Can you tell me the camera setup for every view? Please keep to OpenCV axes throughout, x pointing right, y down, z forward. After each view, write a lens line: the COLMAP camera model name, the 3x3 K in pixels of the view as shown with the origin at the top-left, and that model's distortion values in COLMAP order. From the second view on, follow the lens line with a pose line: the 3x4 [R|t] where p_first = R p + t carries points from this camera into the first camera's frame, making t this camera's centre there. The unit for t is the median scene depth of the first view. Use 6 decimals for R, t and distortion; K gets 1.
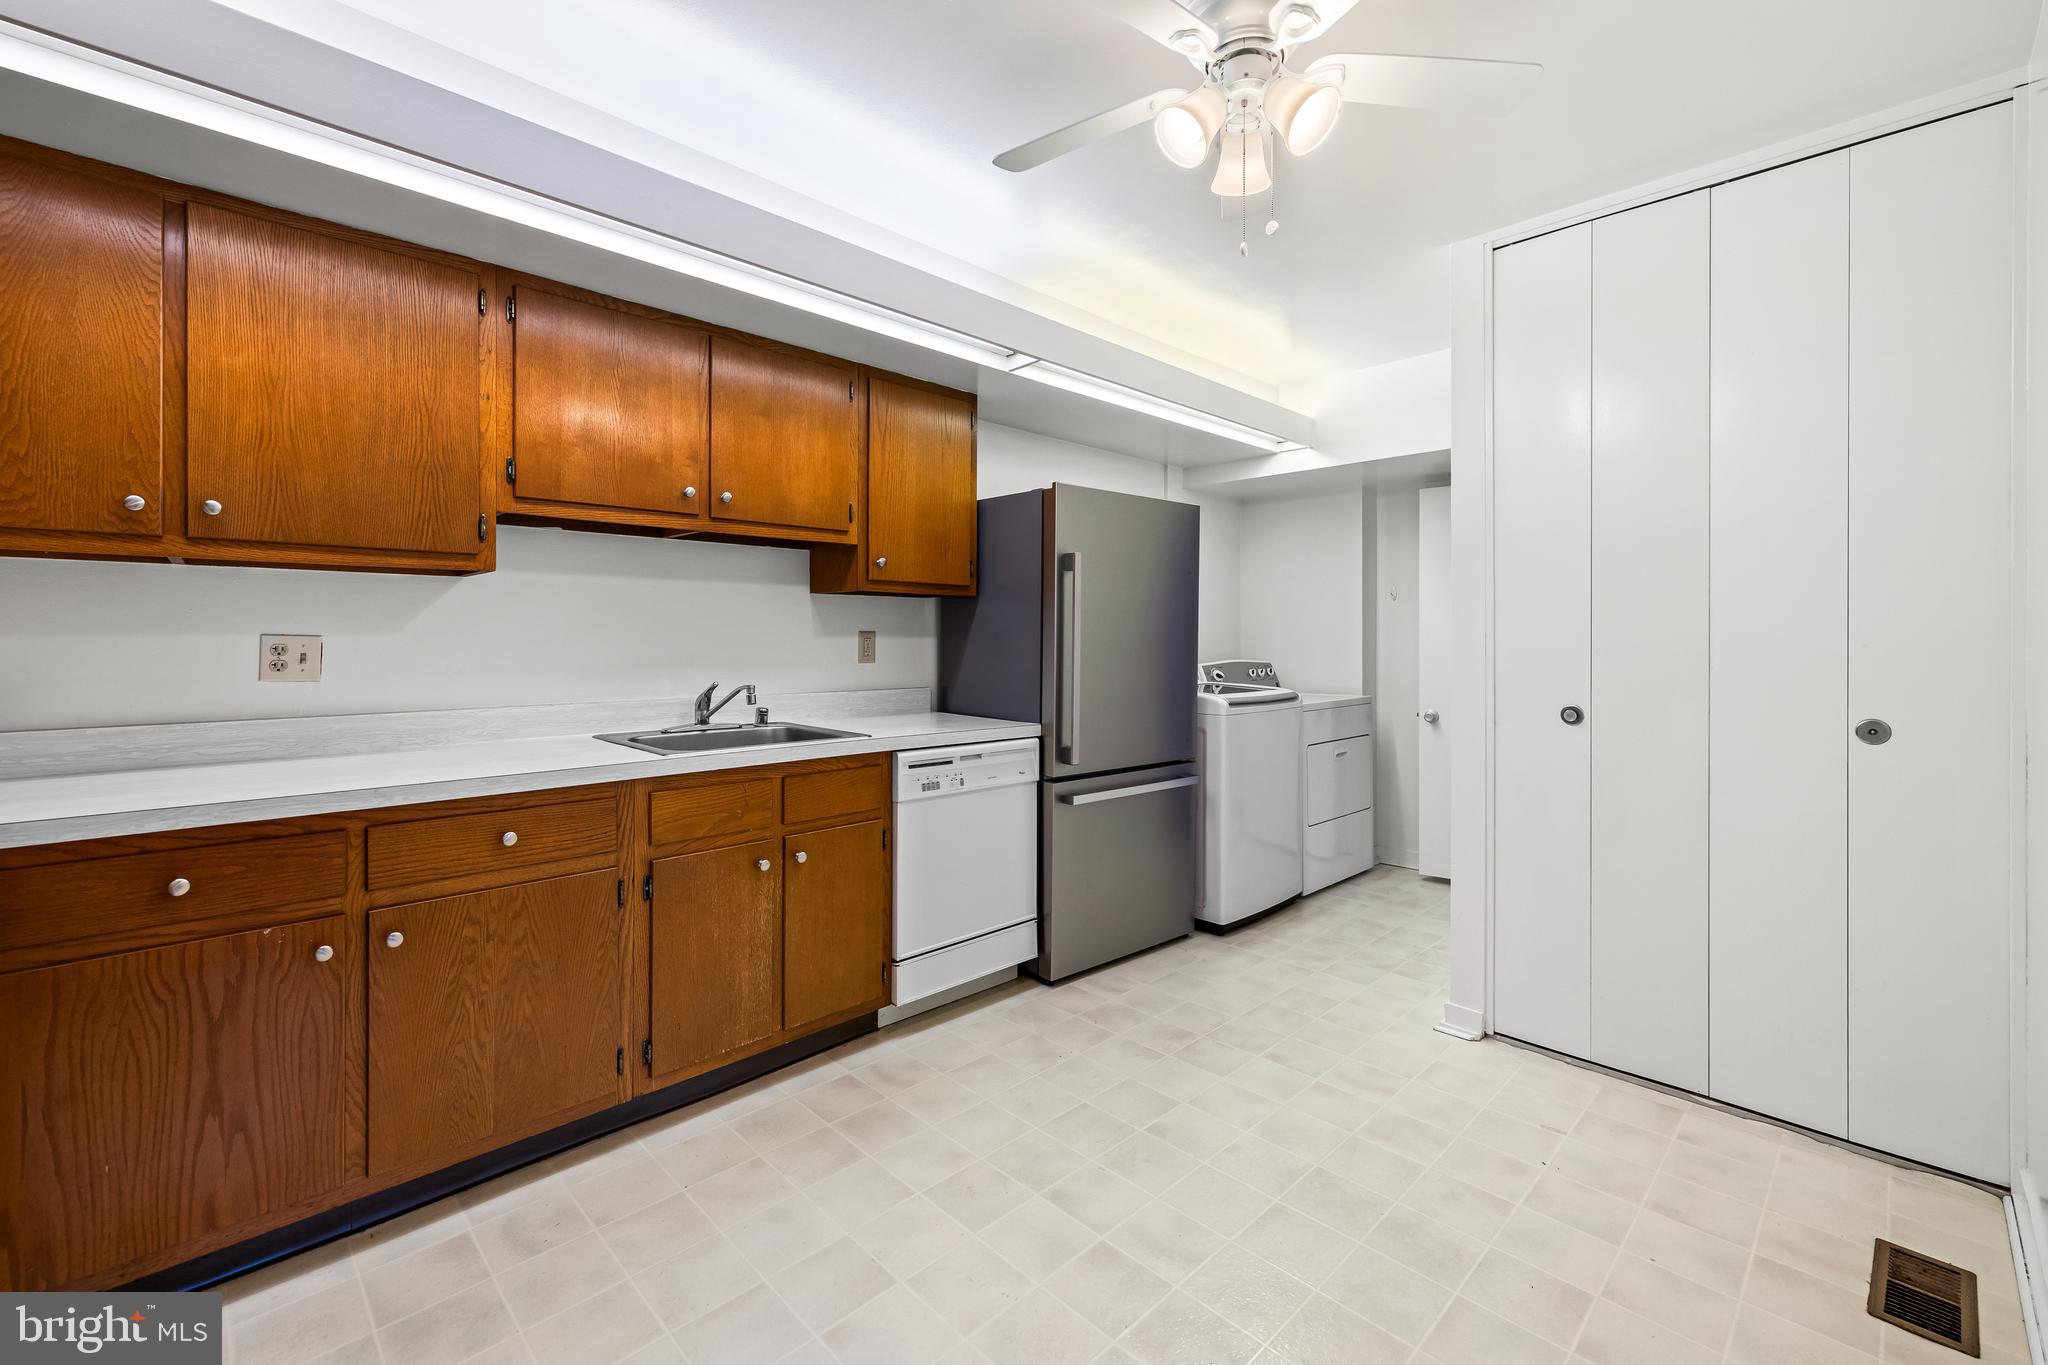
lens RADIAL K [[861.1, 0, 1017.5], [0, 861.1, 647.1], [0, 0, 1]] dist [0.000854, 0.000465]
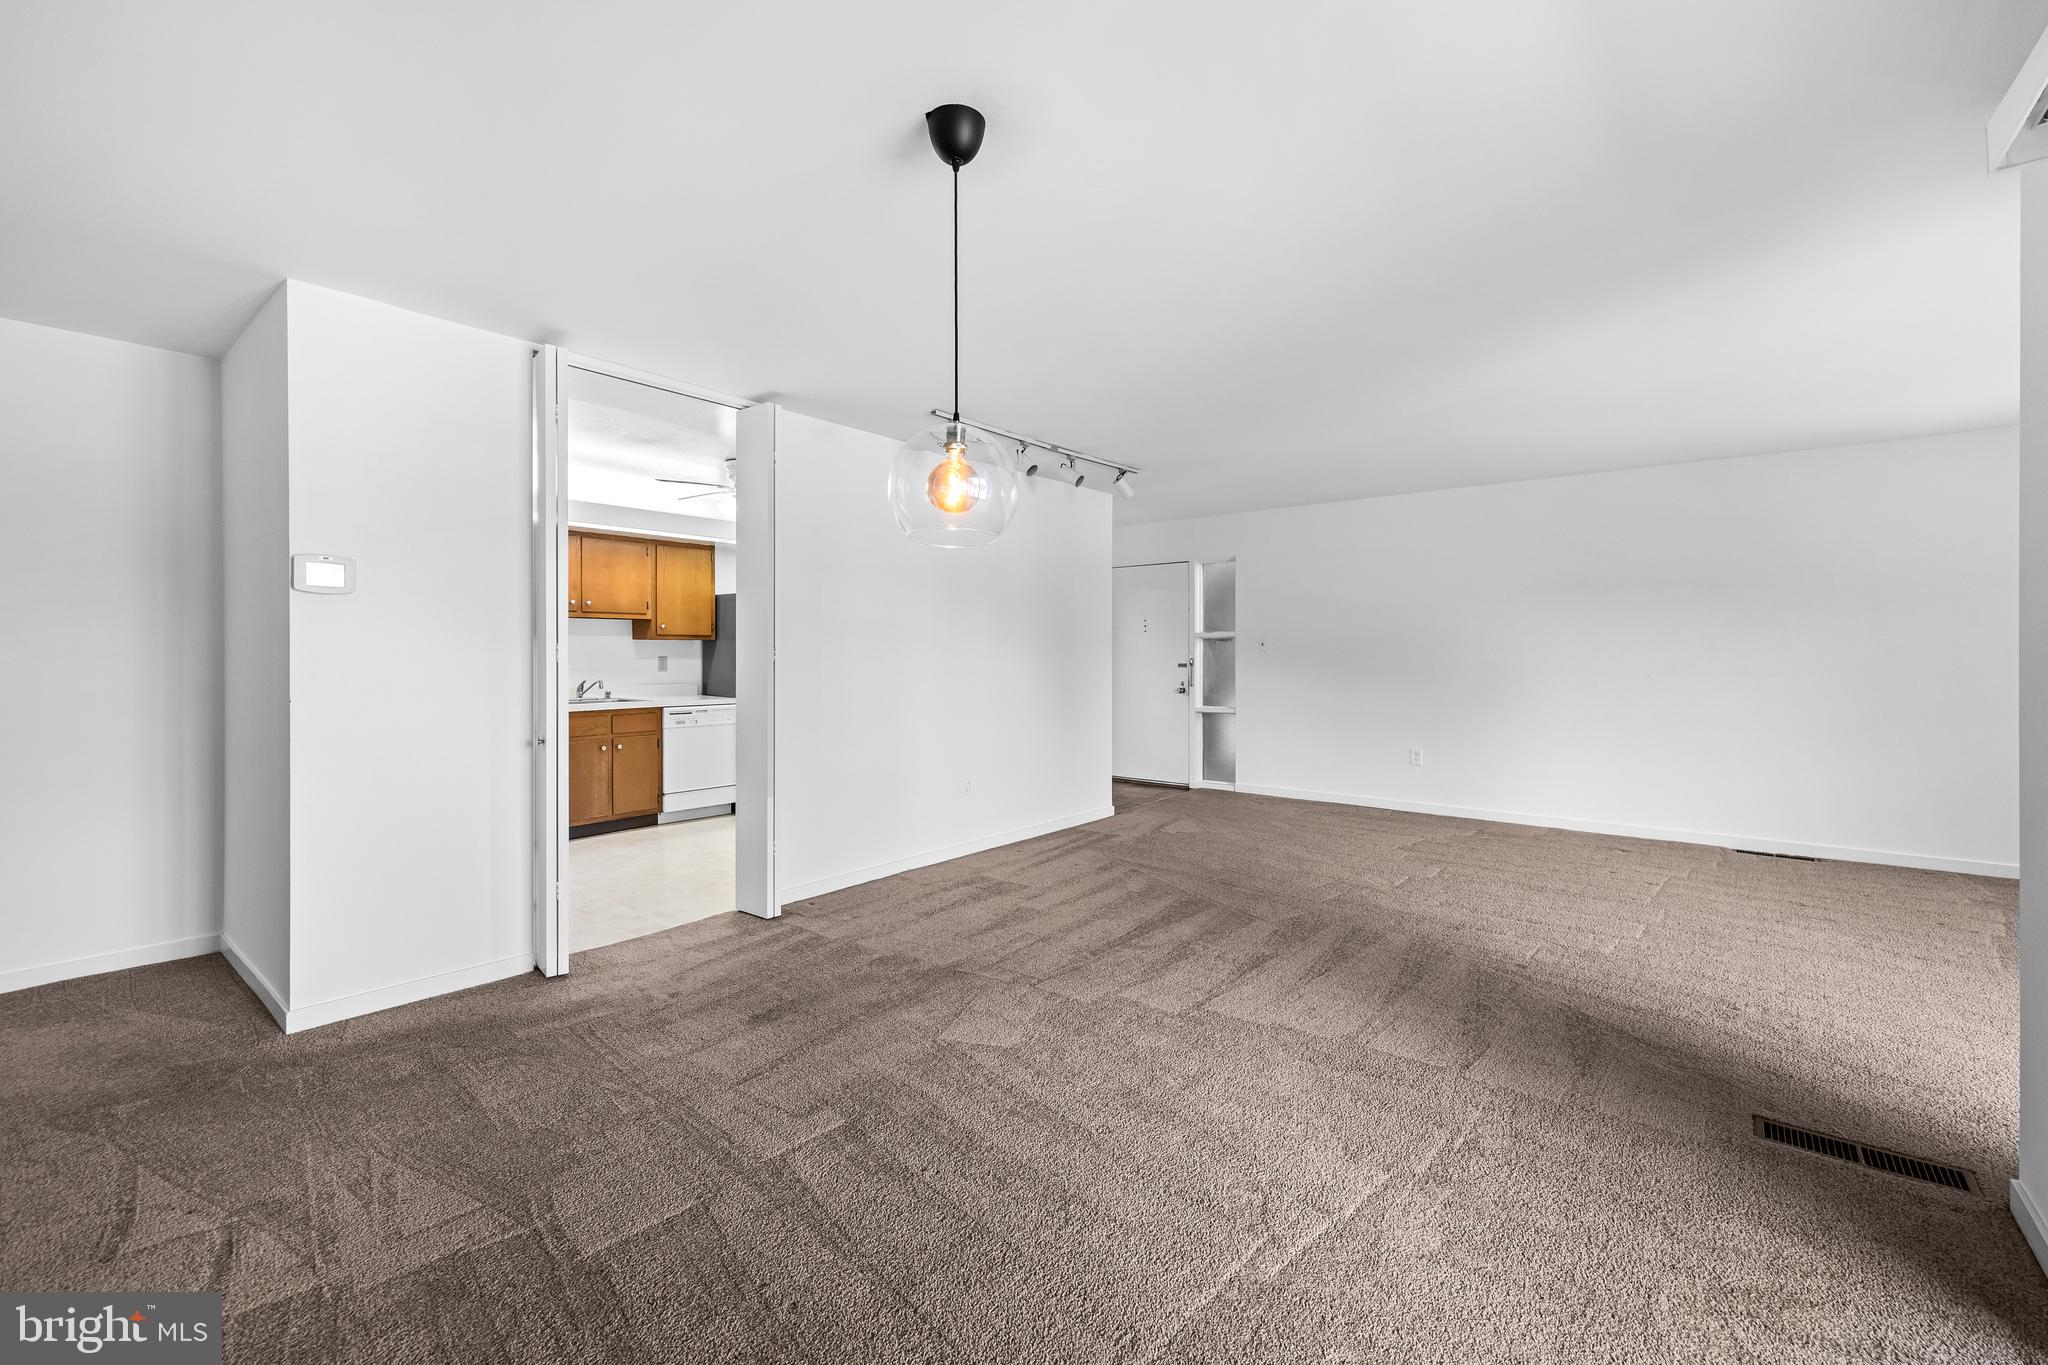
lens RADIAL K [[861.1, 0, 1026.0], [0, 861.1, 667.4], [0, 0, 1]] dist [0.000854, 0.000465]
pose [[0.993519, -0.002623, 0.113636, 0.624524], [0.001410, 0.999941, 0.010753, -0.016731], [-0.113658, -0.010523, 0.993464, -1.594025]]
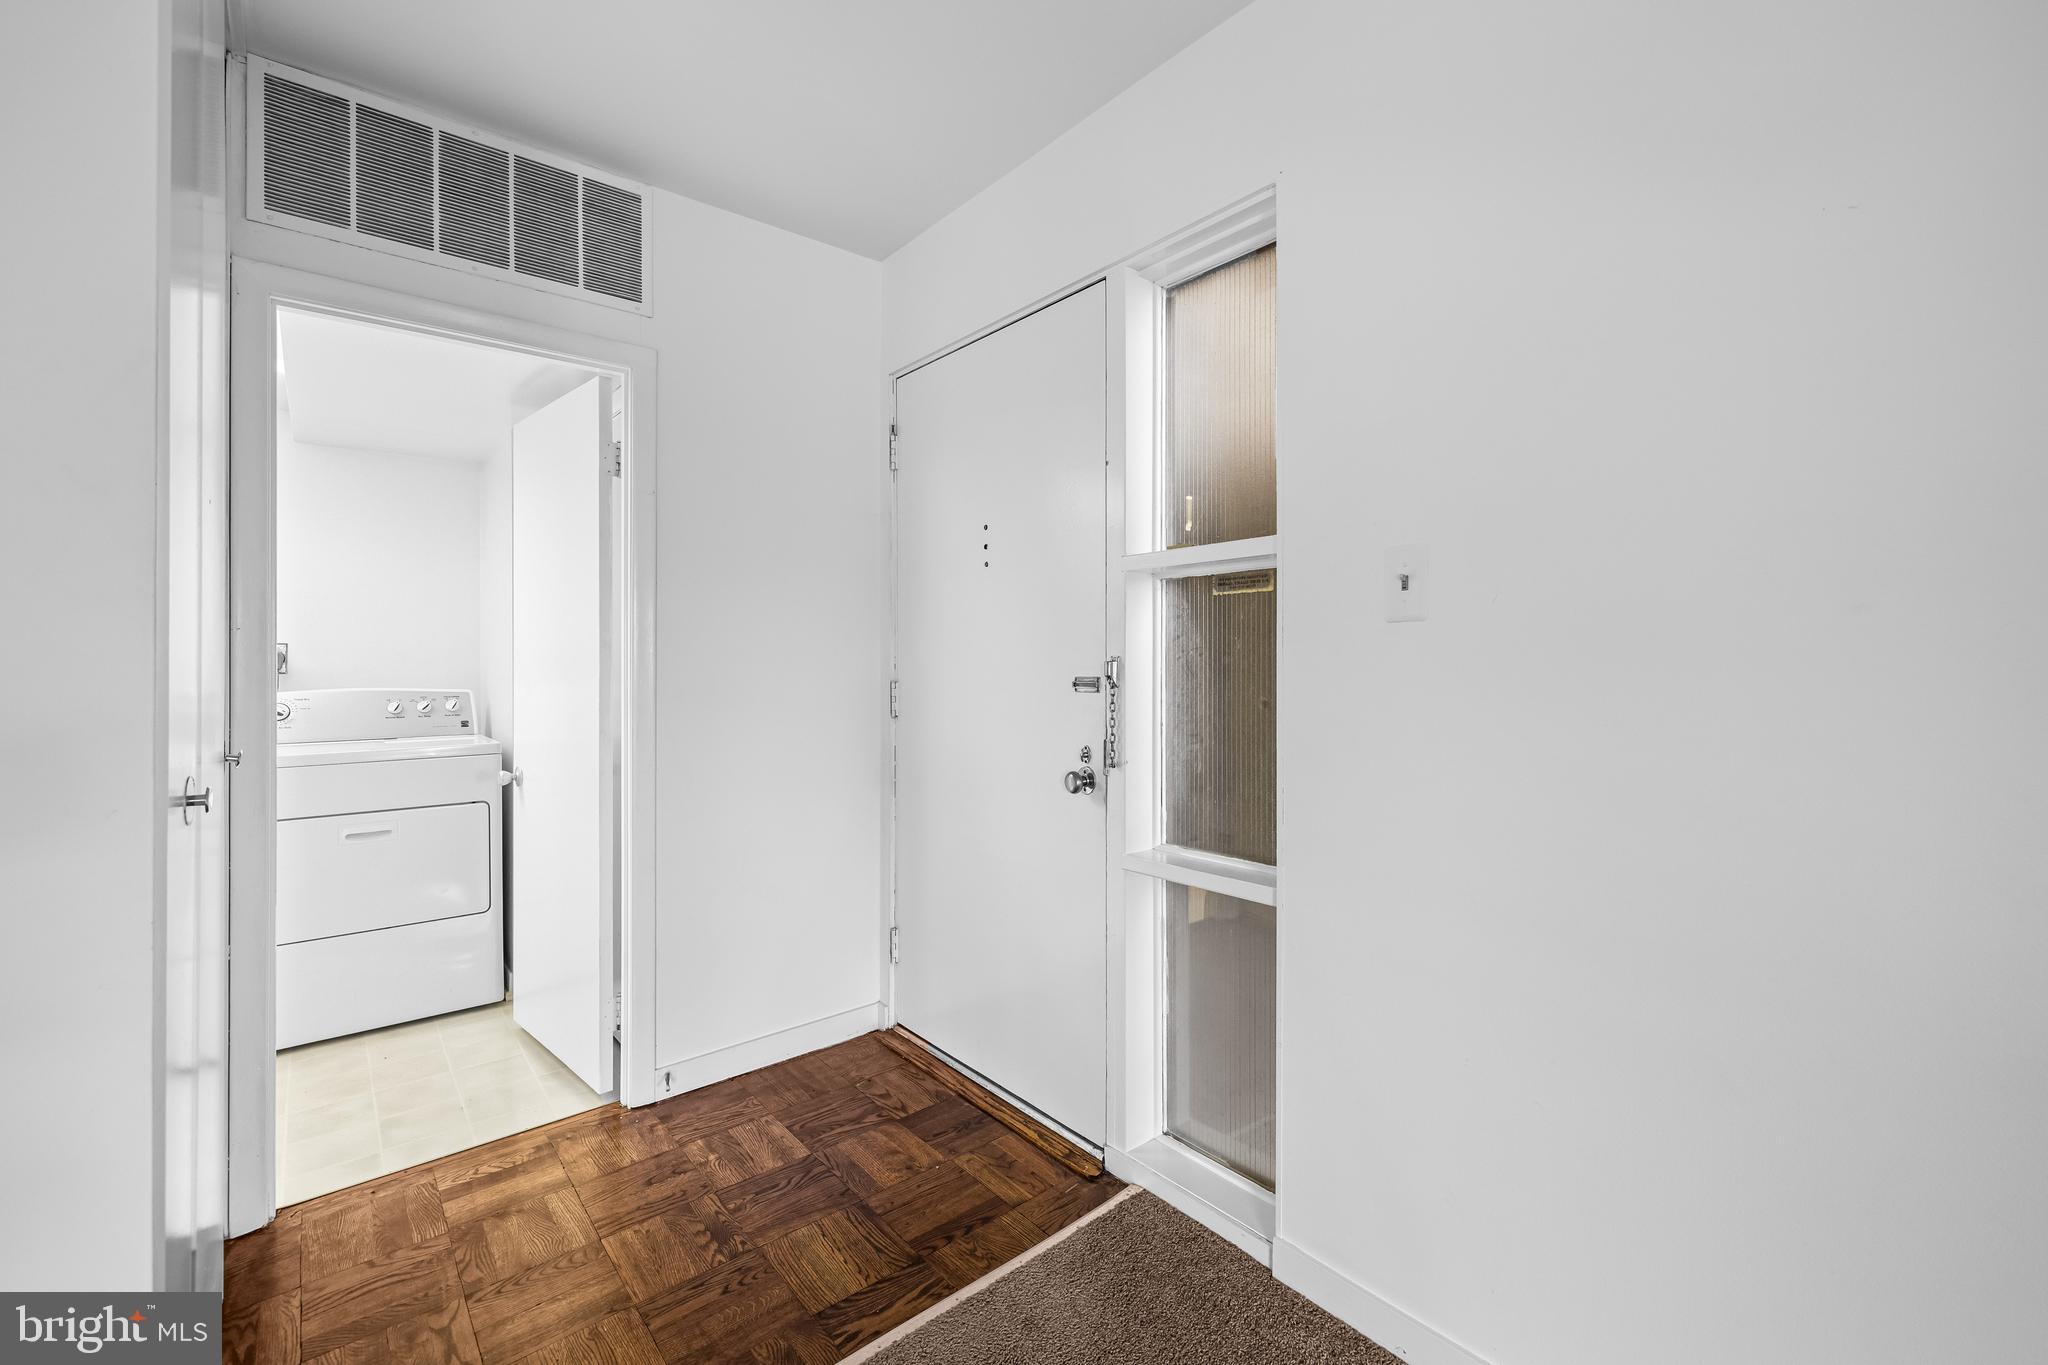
lens RADIAL K [[861.1, 0, 1019.0], [0, 861.1, 674.6], [0, 0, 1]] dist [0.000854, 0.000465]
pose [[0.997352, 0.005565, -0.072507, 1.551899], [-0.005408, 0.999983, 0.002361, -0.000627], [0.072519, -0.001963, 0.997365, 0.651666]]
